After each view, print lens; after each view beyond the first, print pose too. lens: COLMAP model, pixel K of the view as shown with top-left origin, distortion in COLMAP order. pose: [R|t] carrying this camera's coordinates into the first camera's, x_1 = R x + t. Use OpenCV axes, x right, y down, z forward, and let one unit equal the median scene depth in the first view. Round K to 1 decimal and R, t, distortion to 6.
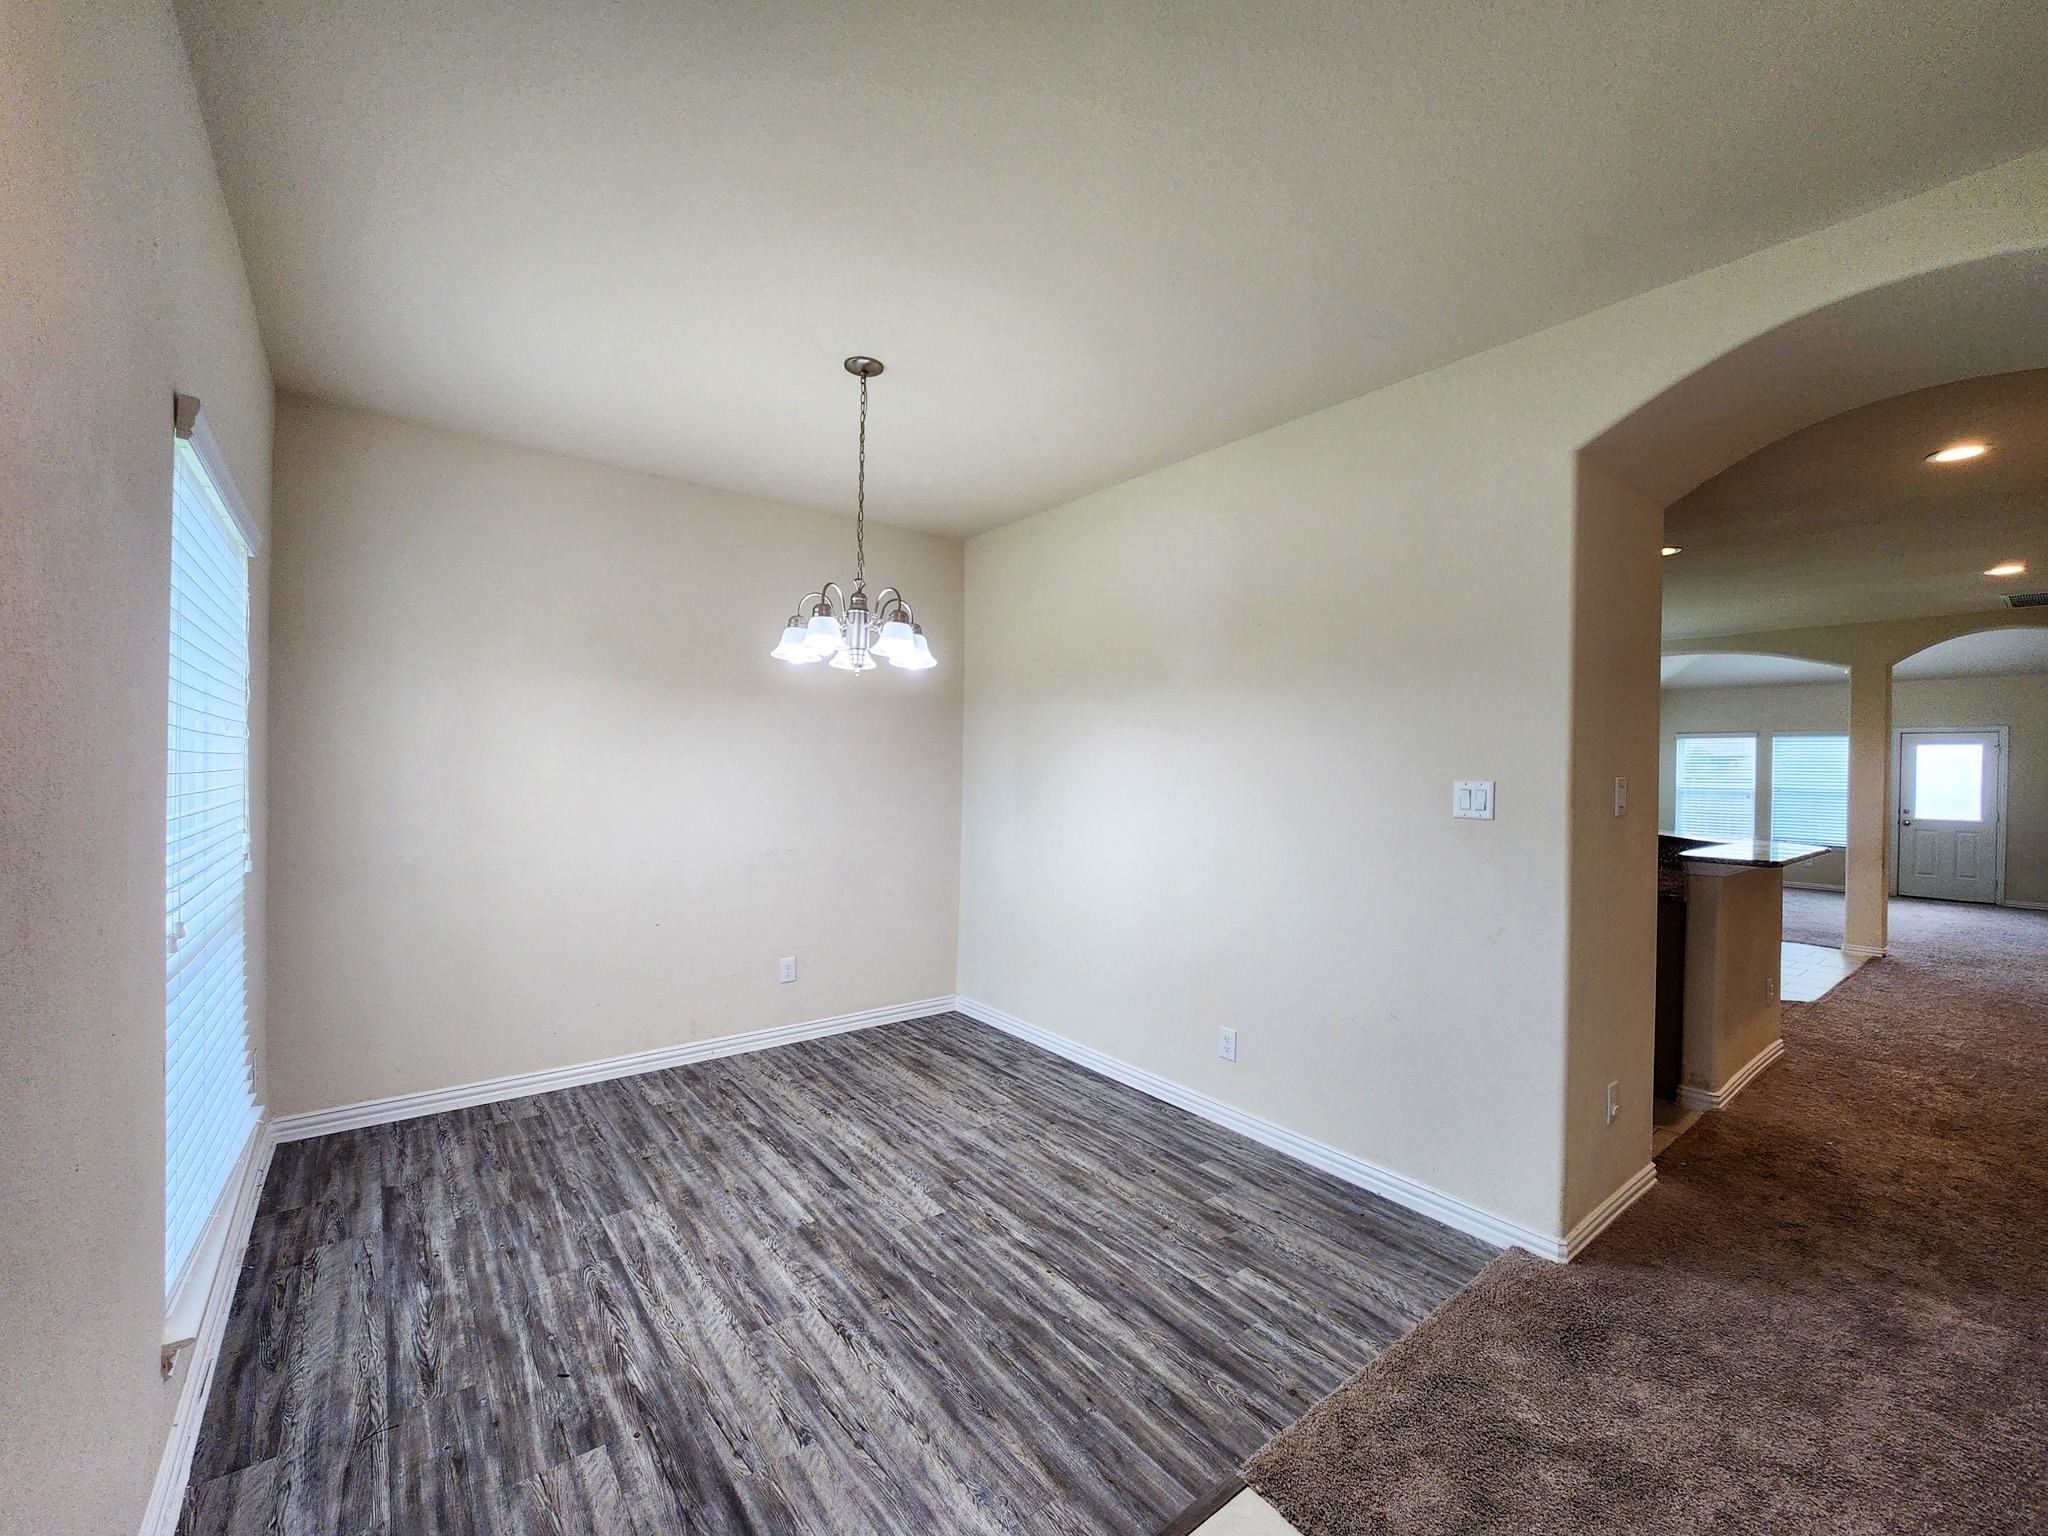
lens RADIAL K [[838.4, 0, 1031.3], [0, 838.4, 772.5], [0, 0, 1]] dist [0.000659, 0.000020]
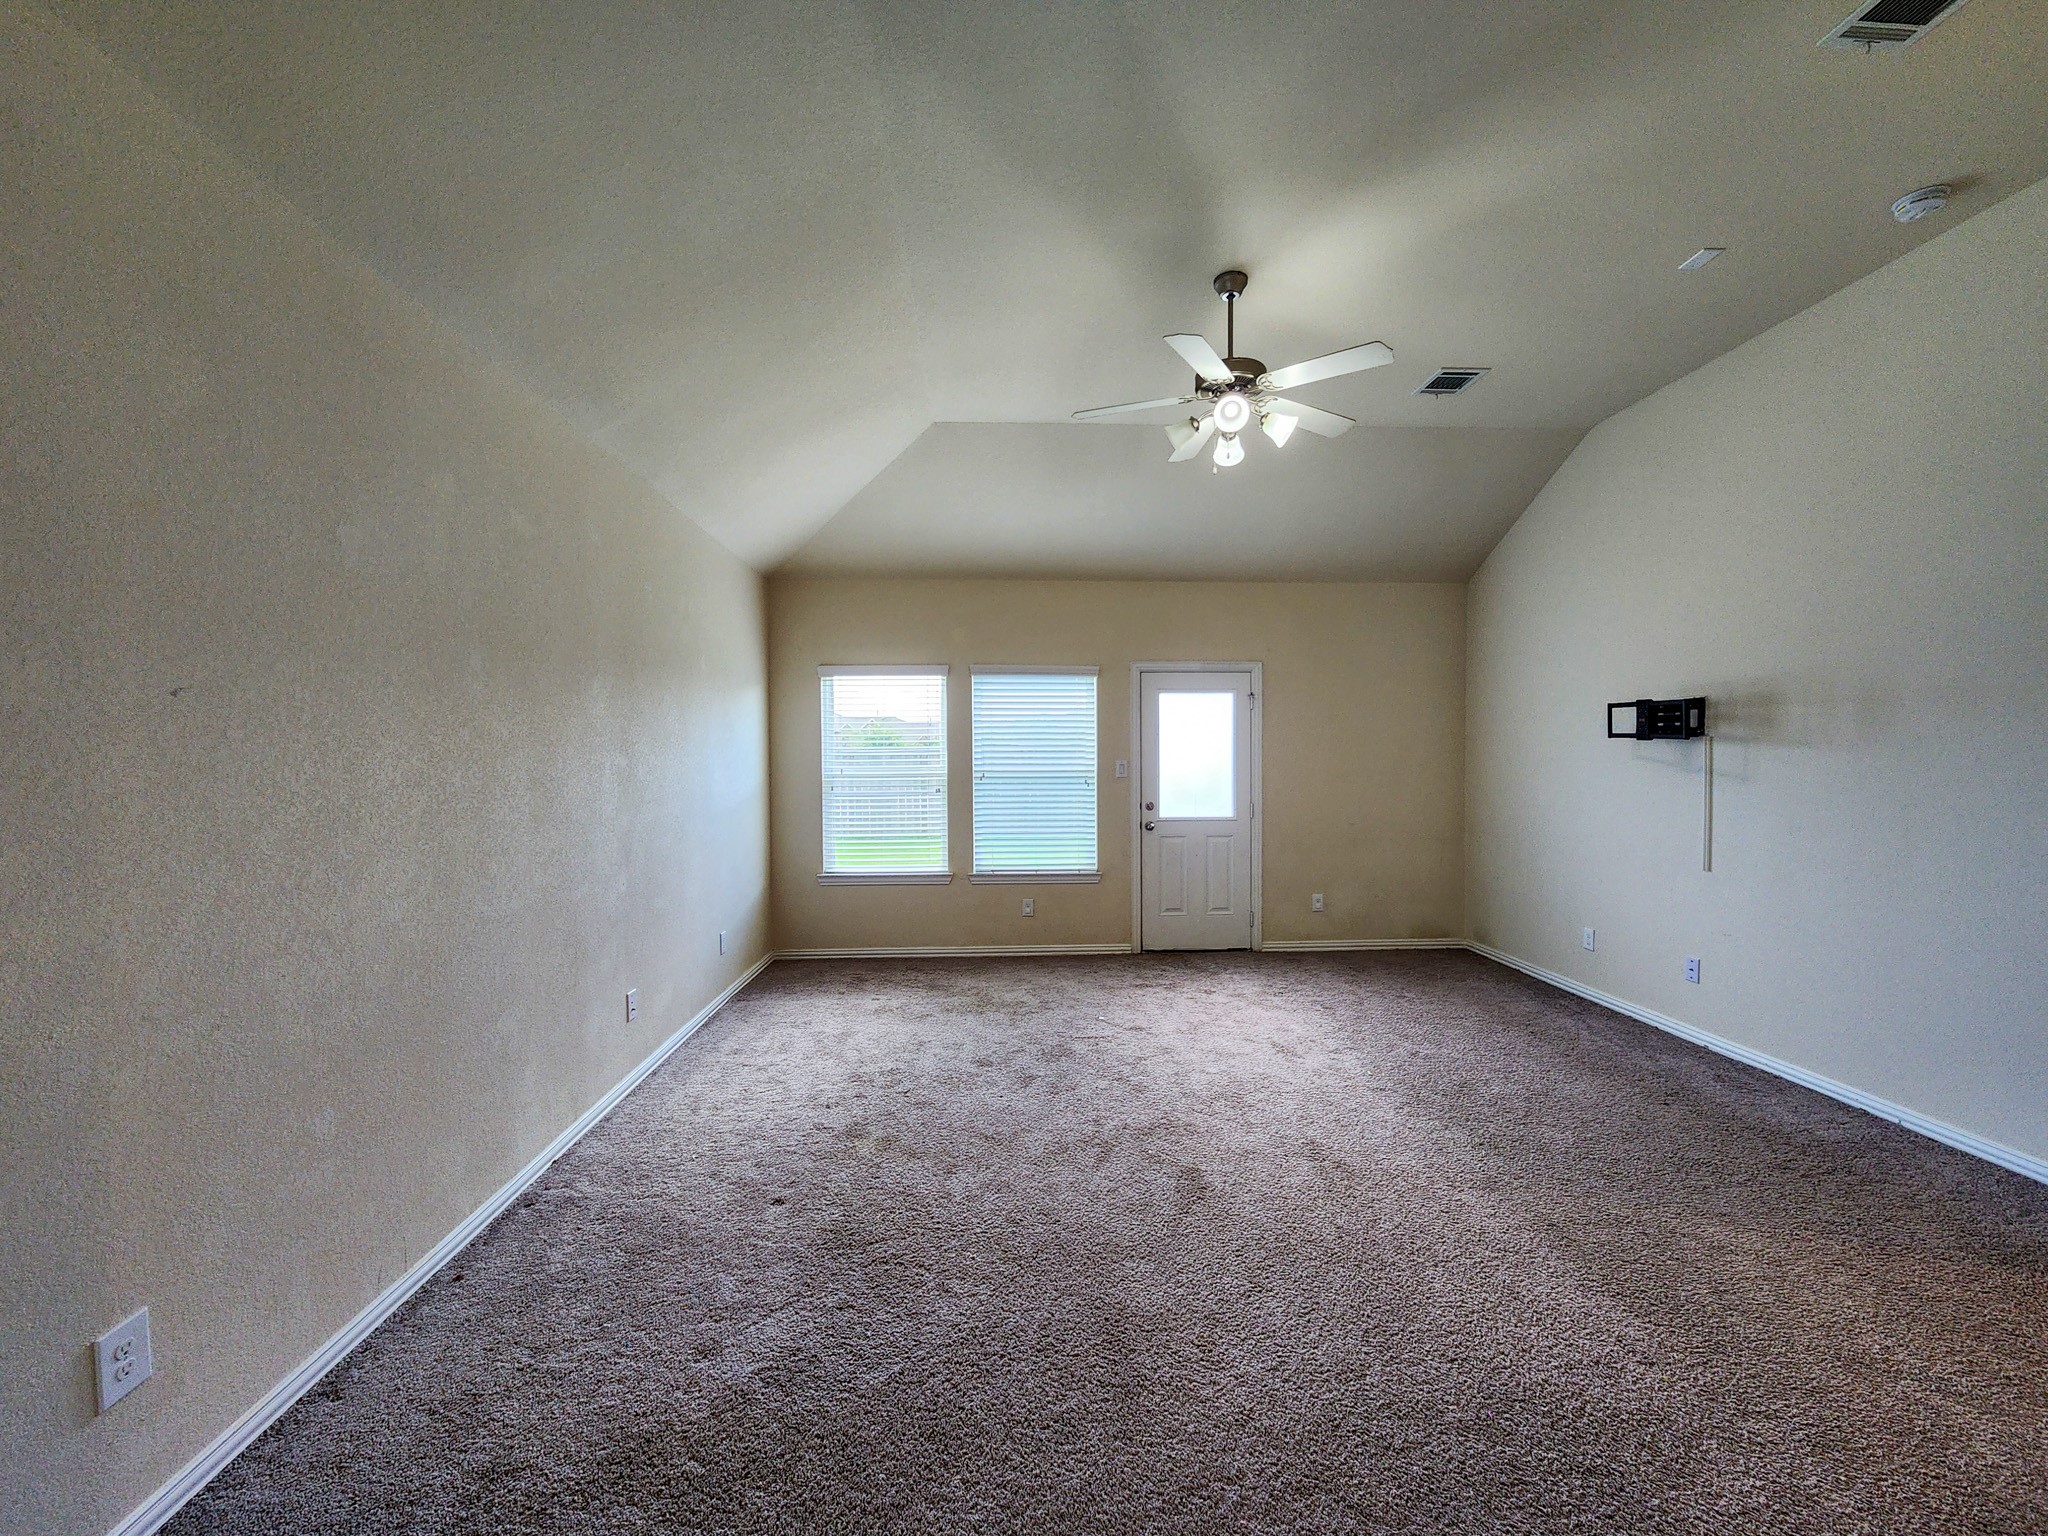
lens RADIAL K [[838.4, 0, 1031.3], [0, 838.4, 772.5], [0, 0, 1]] dist [0.000659, 0.000020]
pose [[0.585967, -0.038875, 0.809402, 2.035042], [0.018945, 0.999233, 0.034276, 0.007207], [-0.810114, -0.004750, 0.586254, 2.825815]]
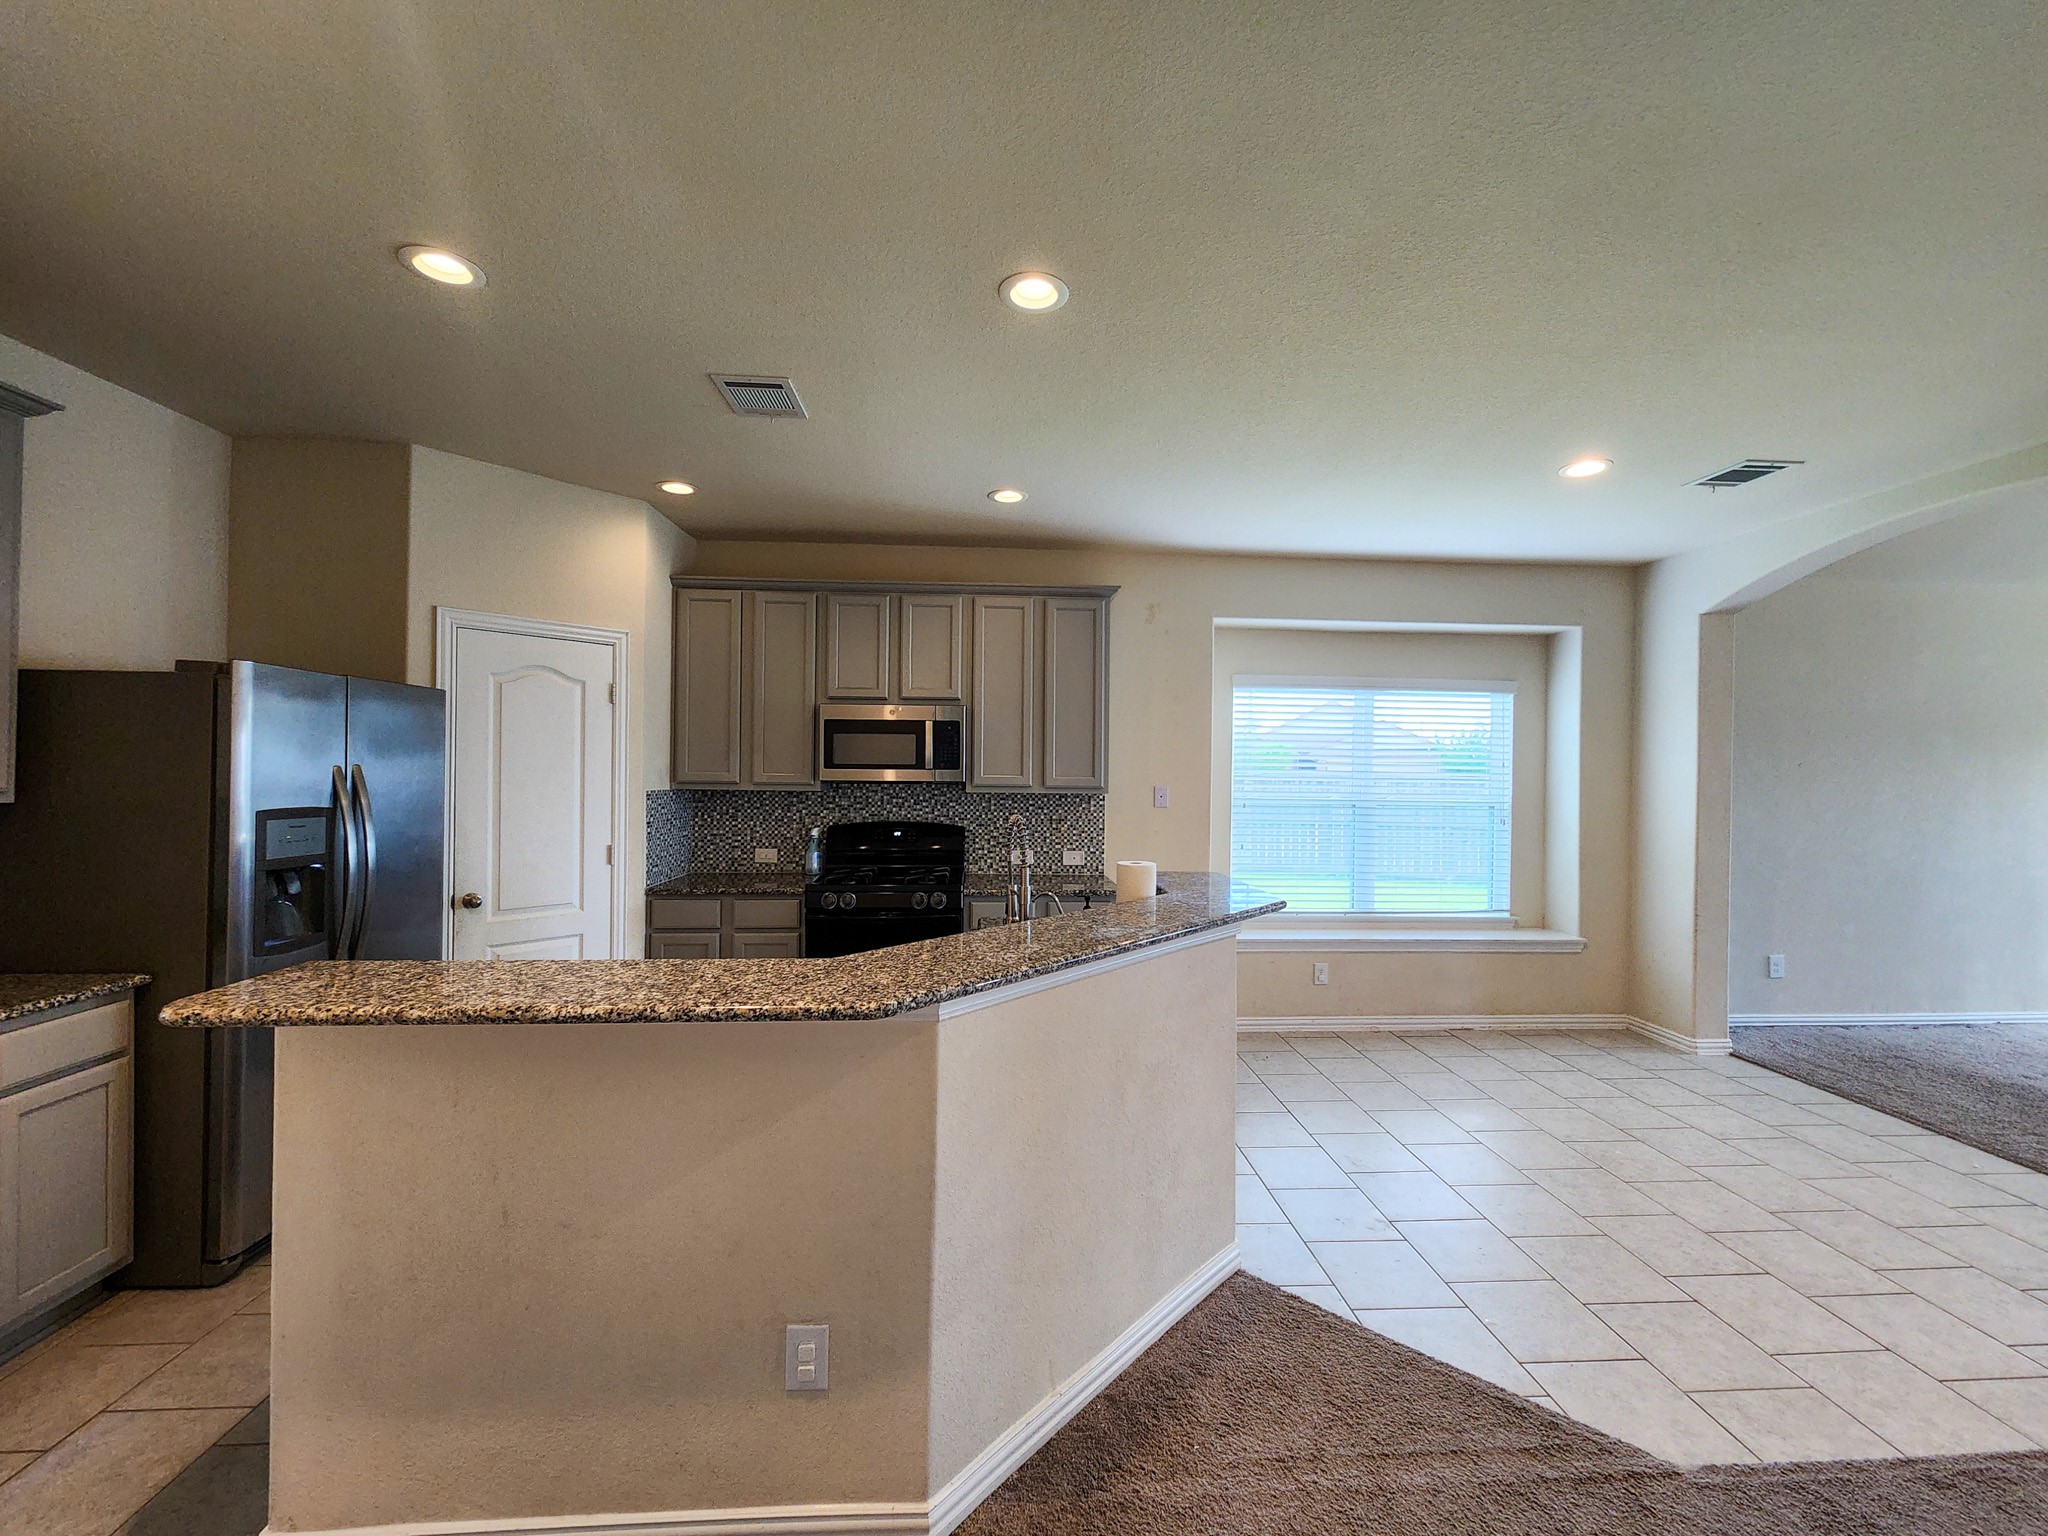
lens RADIAL K [[838.4, 0, 1031.3], [0, 838.4, 772.5], [0, 0, 1]] dist [0.000659, 0.000020]
pose [[0.822737, -0.005857, -0.568392, 1.813538], [-0.000222, 0.999944, -0.010625, -0.002909], [0.568422, 0.008867, 0.822690, 1.137055]]
